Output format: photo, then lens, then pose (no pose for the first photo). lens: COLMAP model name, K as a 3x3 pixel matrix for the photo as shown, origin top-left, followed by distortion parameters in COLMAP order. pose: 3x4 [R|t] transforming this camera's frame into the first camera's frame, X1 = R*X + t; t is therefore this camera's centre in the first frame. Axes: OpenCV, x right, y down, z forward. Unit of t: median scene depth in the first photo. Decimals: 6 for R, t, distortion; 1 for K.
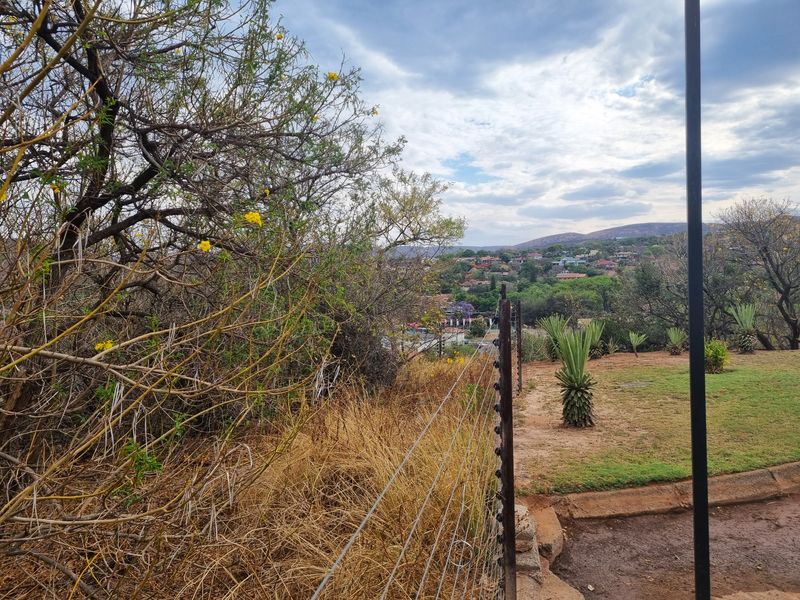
lens RADIAL K [[587.2, 0, 407.4], [0, 587.2, 302.6], [0, 0, 1]] dist [0.062221, -0.050373]
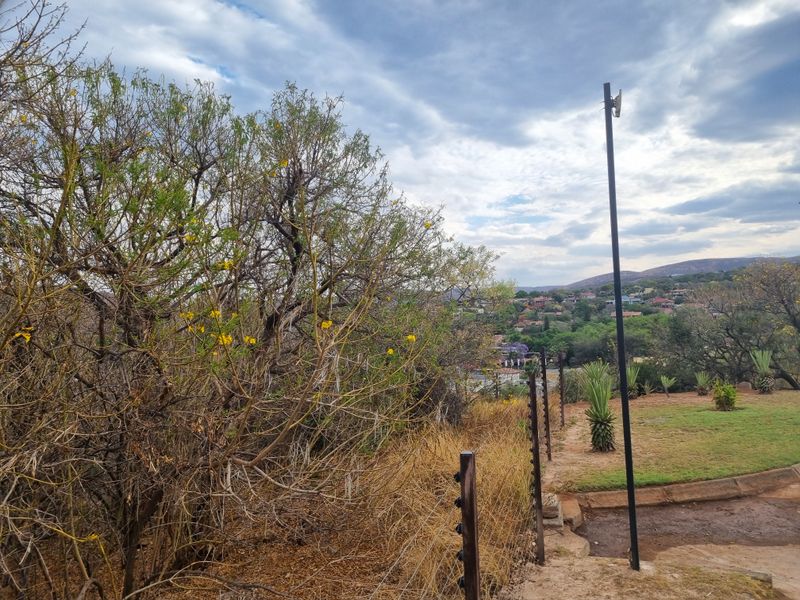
lens RADIAL K [[587.2, 0, 407.4], [0, 587.2, 302.6], [0, 0, 1]] dist [0.062221, -0.050373]
pose [[0.995746, -0.023402, -0.089124, -0.014287], [0.017403, 0.997567, -0.067510, -0.023214], [0.090487, 0.065671, 0.993730, -0.211142]]
